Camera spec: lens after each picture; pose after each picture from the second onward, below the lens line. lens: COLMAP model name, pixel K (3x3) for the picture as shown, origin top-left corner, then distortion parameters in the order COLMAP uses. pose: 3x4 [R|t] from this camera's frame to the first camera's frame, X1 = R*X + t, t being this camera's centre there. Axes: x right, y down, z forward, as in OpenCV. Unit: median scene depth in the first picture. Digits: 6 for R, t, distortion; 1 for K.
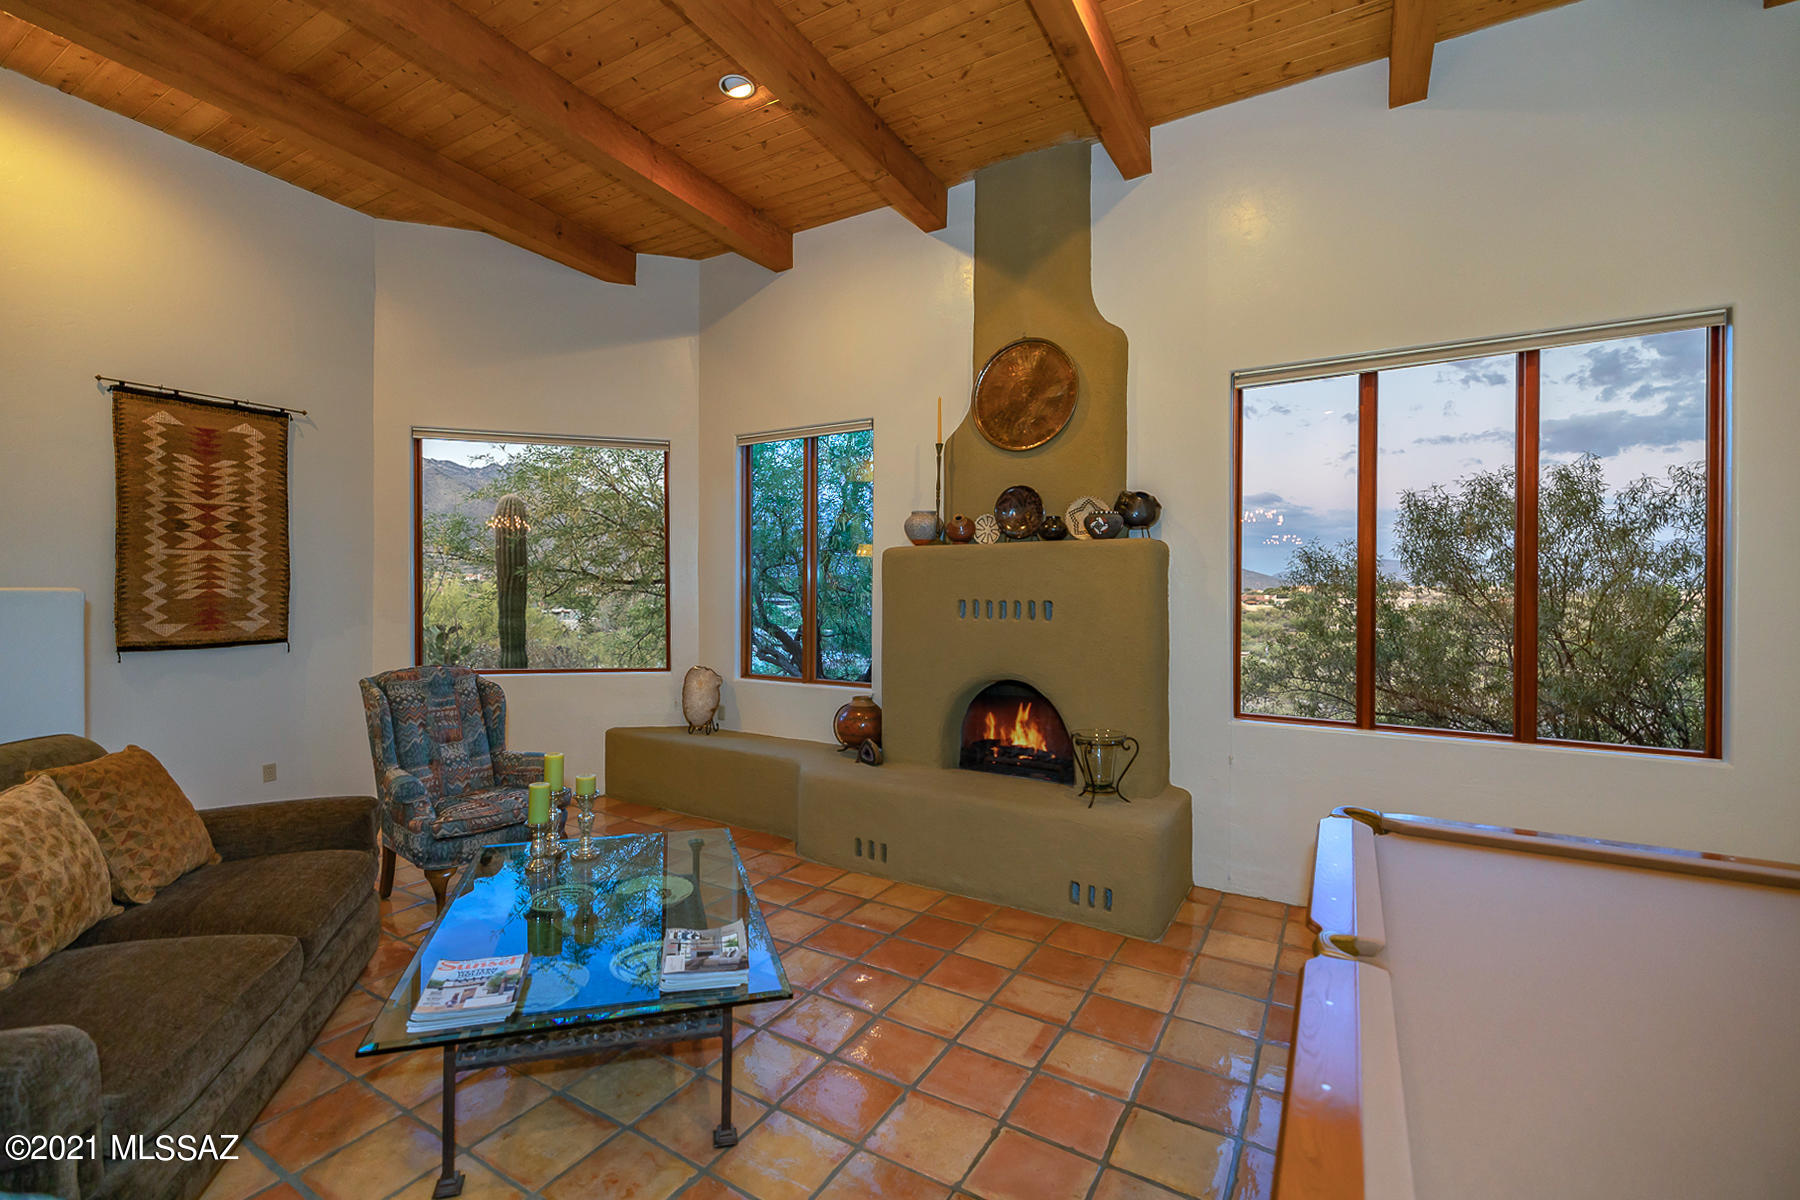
lens RADIAL K [[783.5, 0, 890.1], [0, 783.5, 600.4], [0, 0, 1]] dist [0.002827, -0.000897]
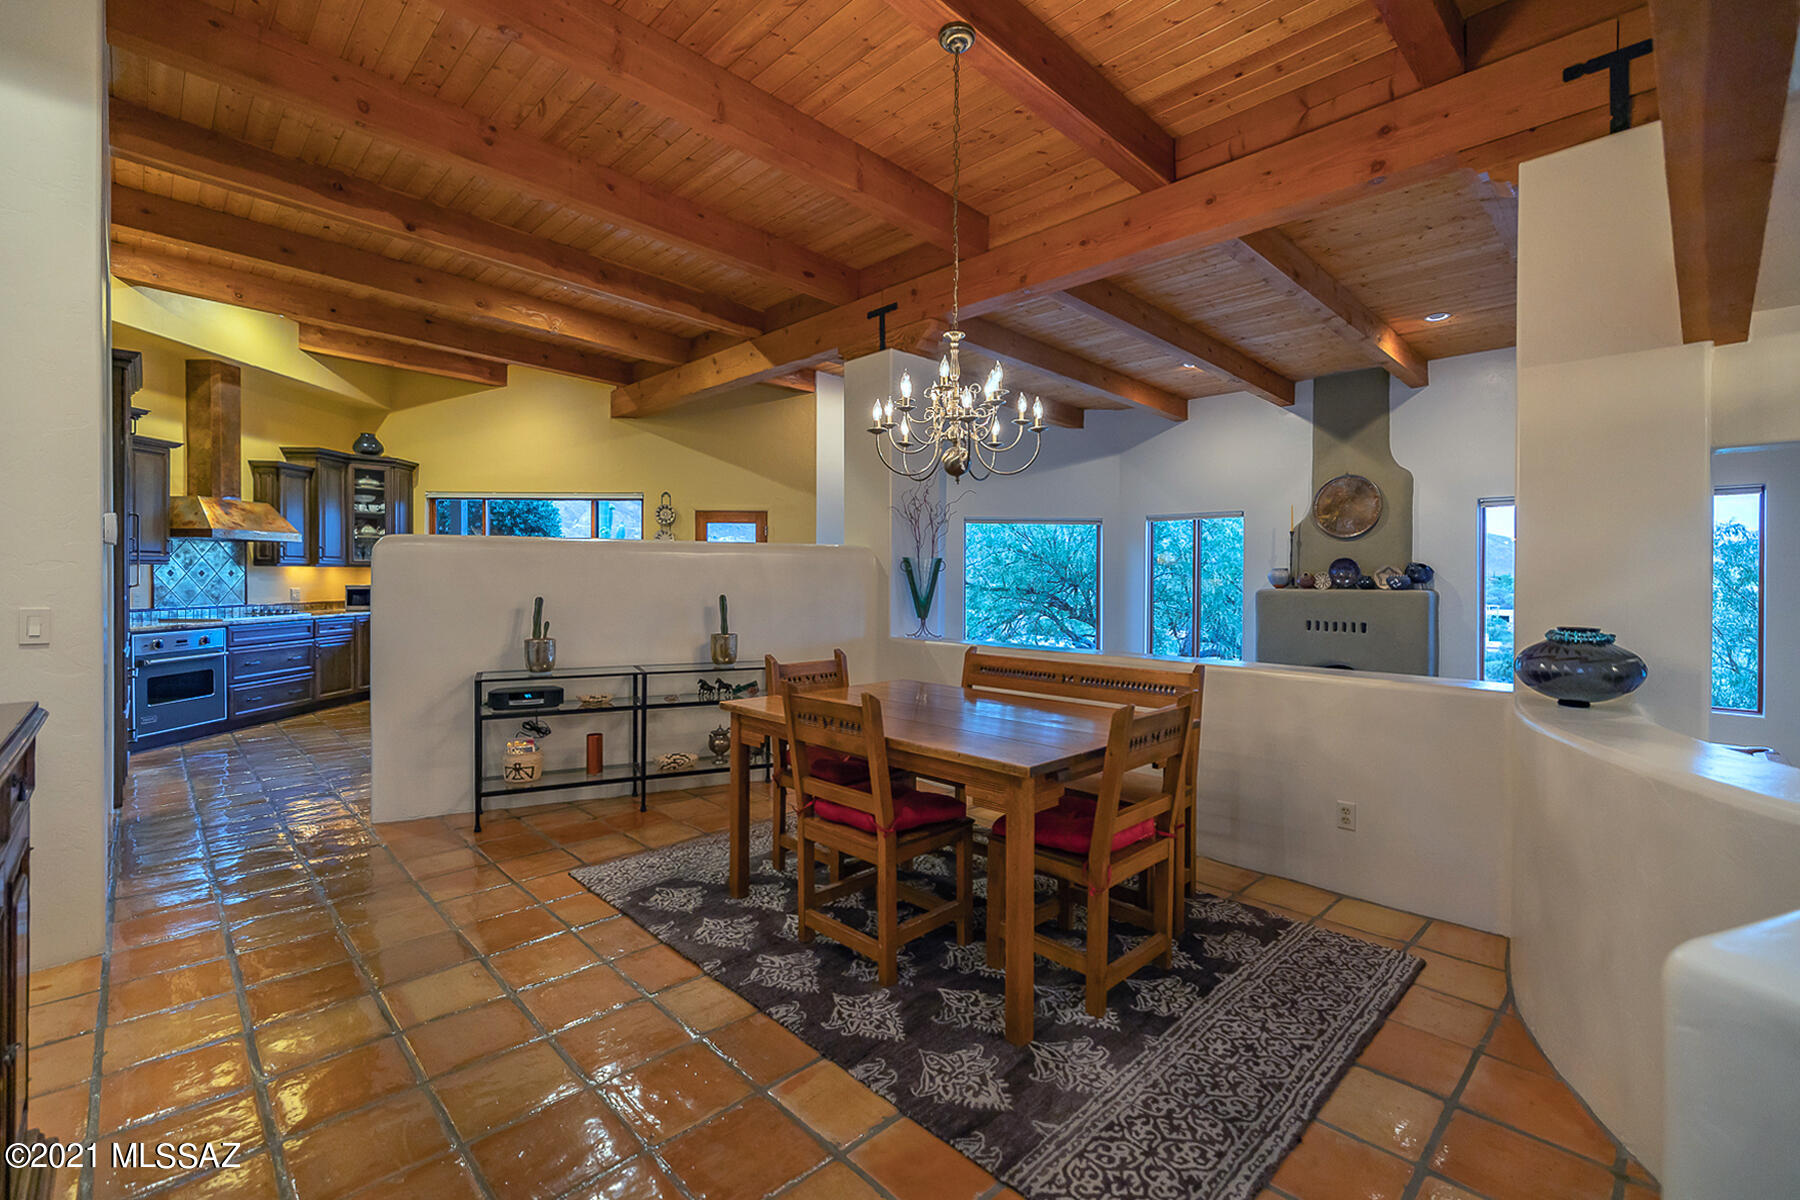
lens RADIAL K [[783.5, 0, 903.0], [0, 783.5, 592.1], [0, 0, 1]] dist [0.002827, -0.000897]
pose [[0.966604, 0.001779, -0.256268, -0.330244], [0.000545, 0.999959, 0.008998, -0.078562], [0.256274, -0.008837, 0.966564, -0.936130]]
